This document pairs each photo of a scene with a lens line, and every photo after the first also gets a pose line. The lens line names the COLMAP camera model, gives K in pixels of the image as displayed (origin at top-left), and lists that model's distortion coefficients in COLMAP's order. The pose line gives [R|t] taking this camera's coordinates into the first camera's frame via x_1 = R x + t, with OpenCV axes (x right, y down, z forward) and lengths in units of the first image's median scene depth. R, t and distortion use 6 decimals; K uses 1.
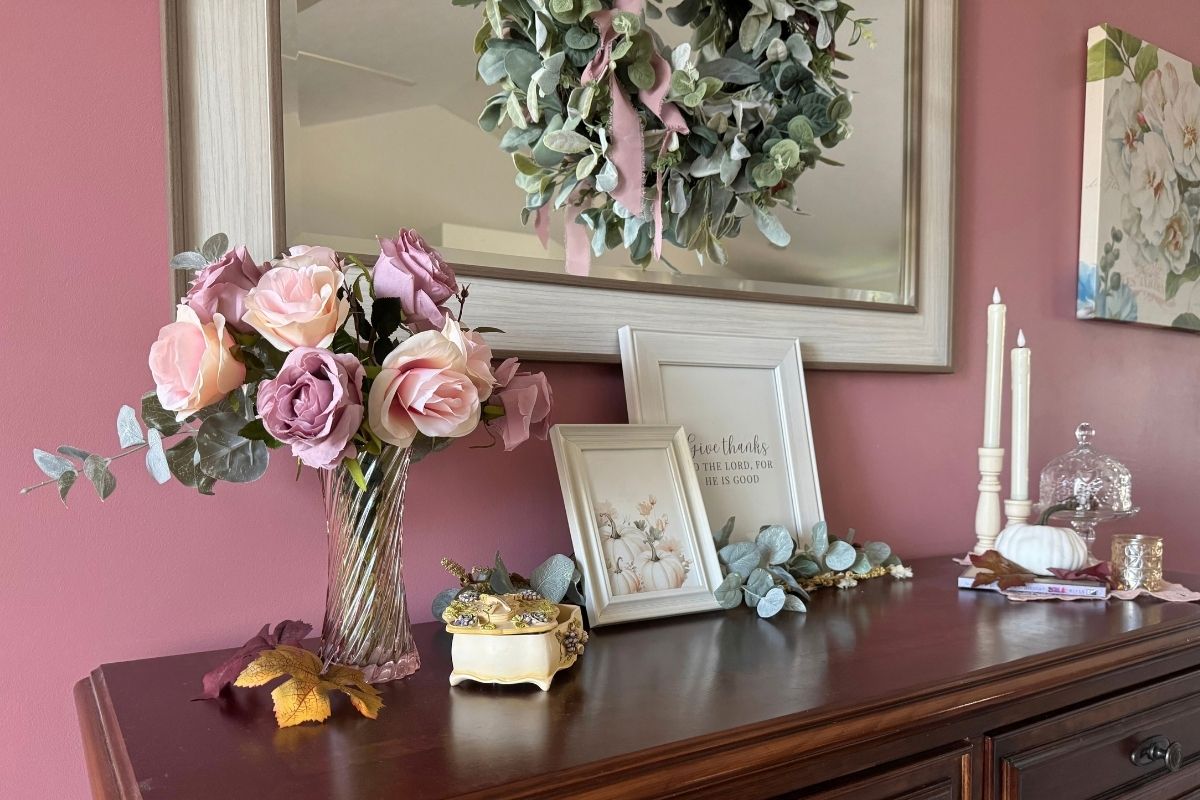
lens RADIAL K [[1046.3, 0, 604.1], [0, 1046.3, 521.3], [0, 0, 1]] dist [-0.012868, -0.047813]
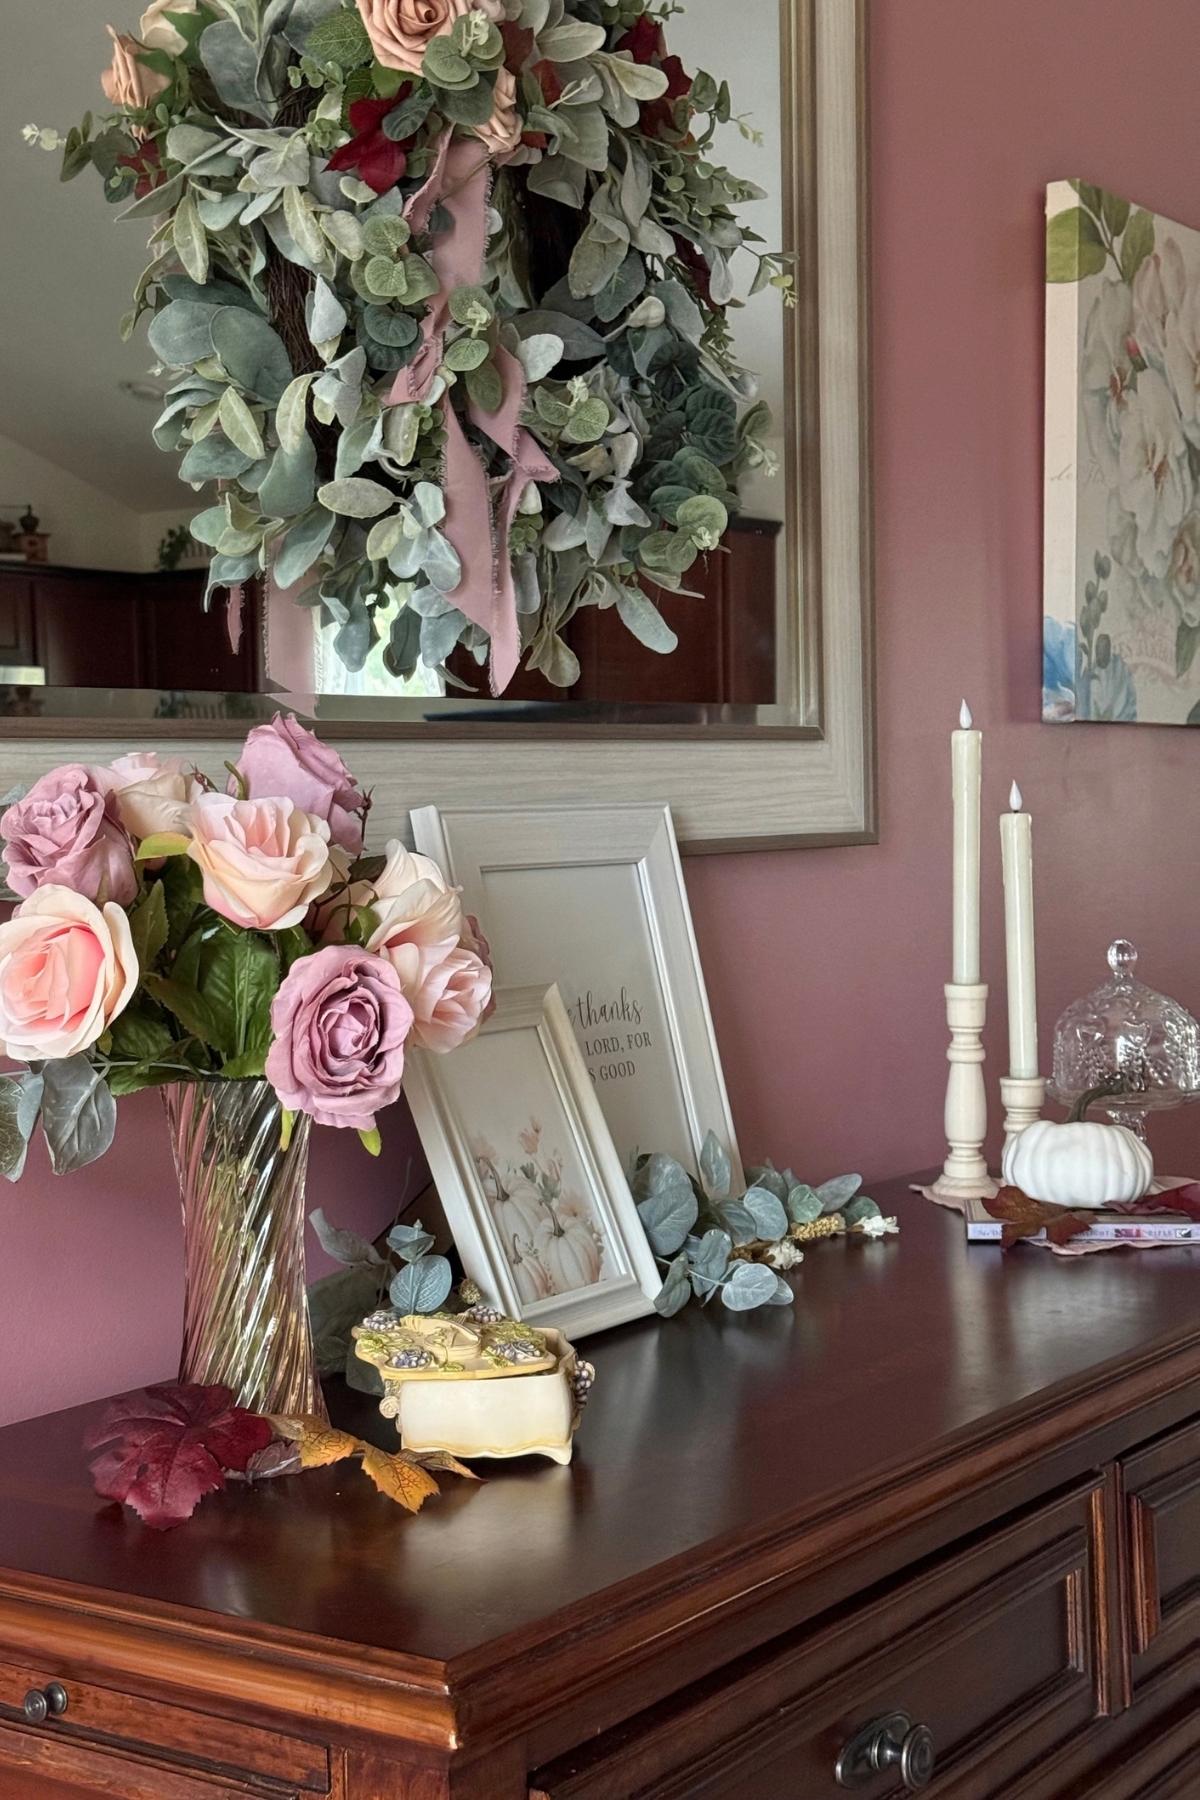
lens RADIAL K [[2639.5, 0, 600.0], [0, 2639.5, 900.0], [0, 0, 1]] dist [0.119385, -0.048005]
pose [[0.941954, -0.019923, 0.335151, -0.299968], [0.040462, 0.997698, -0.054412, -0.047628], [-0.333295, 0.064814, 0.940592, -0.284392]]
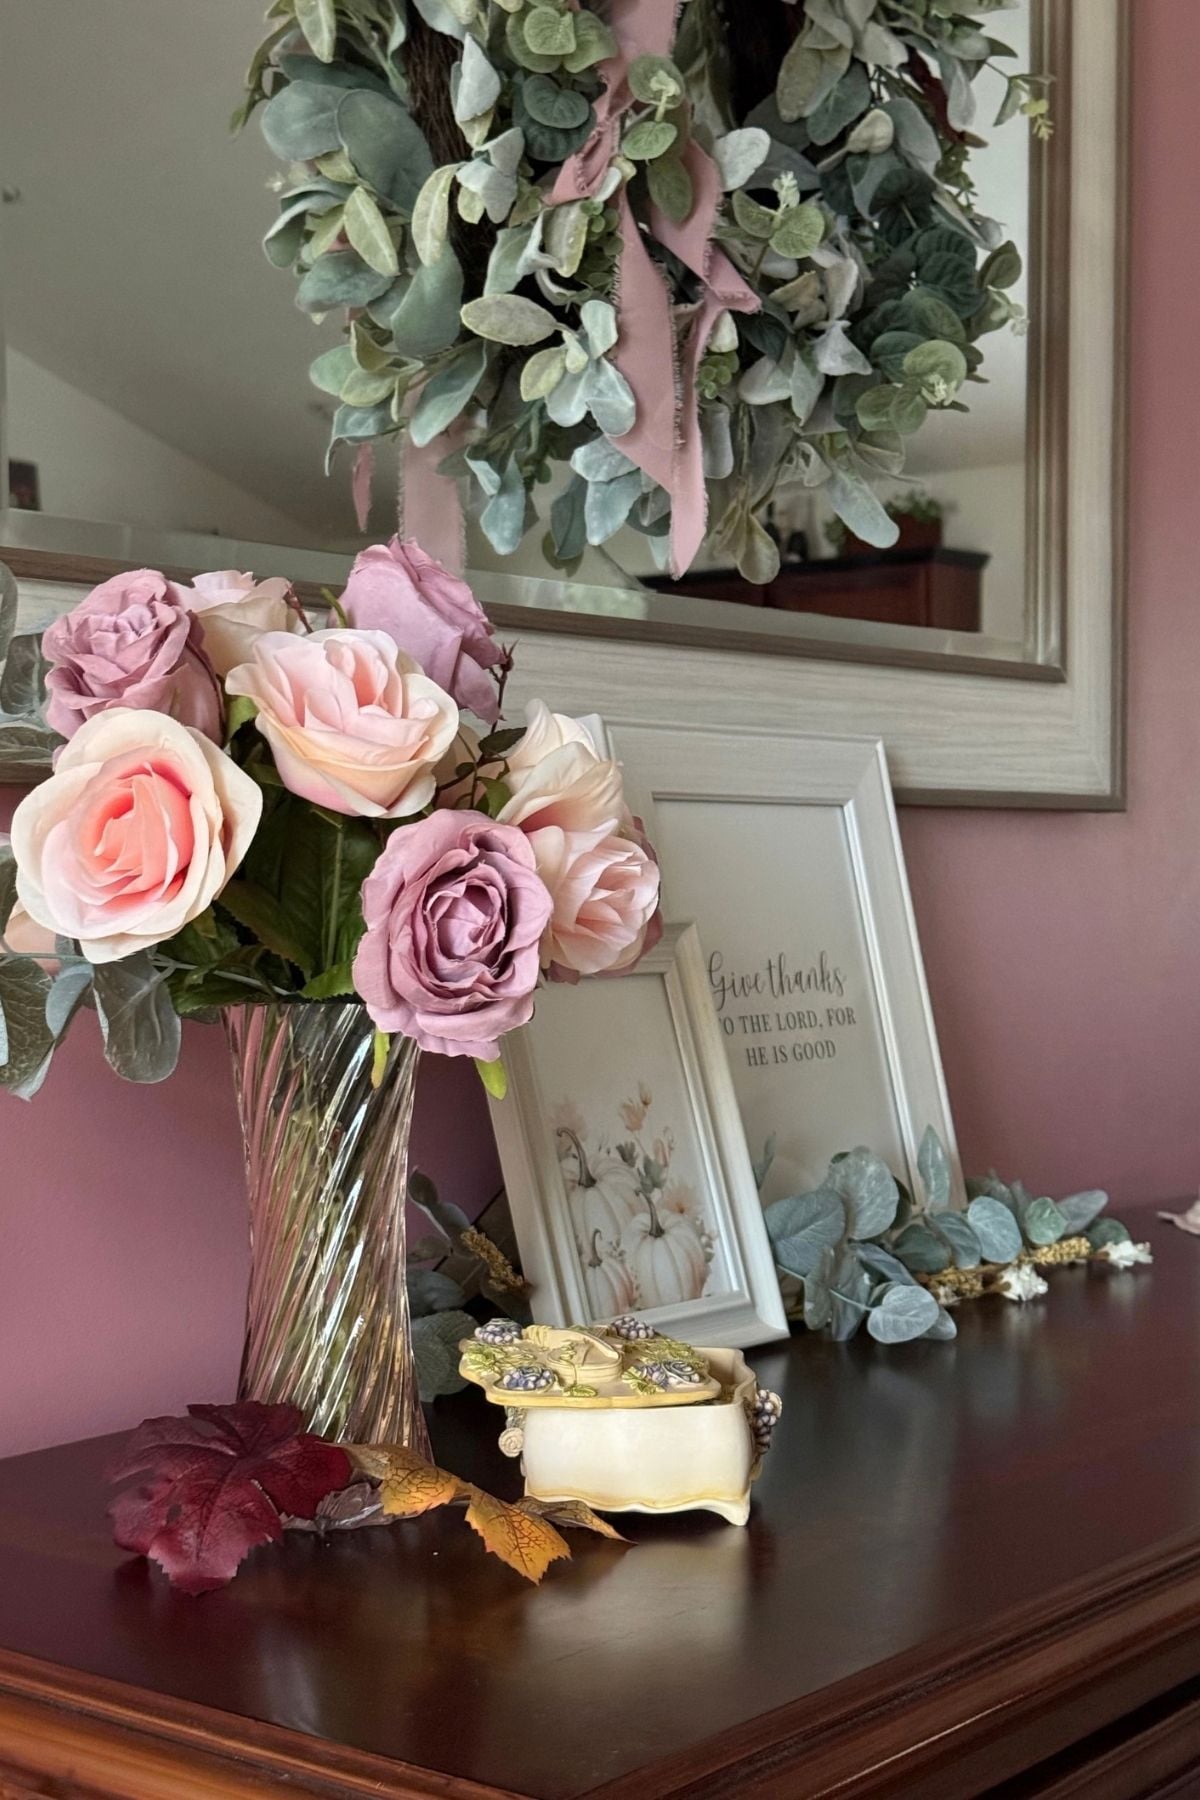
lens RADIAL K [[2709.2, 0, 662.8], [0, 2709.2, 905.8], [0, 0, 1]] dist [0.122104, -0.023625]
pose [[0.956567, 0.007415, 0.291418, -0.239603], [0.014910, 0.997123, -0.074313, -0.014173], [-0.291131, 0.075431, 0.953705, -0.101191]]
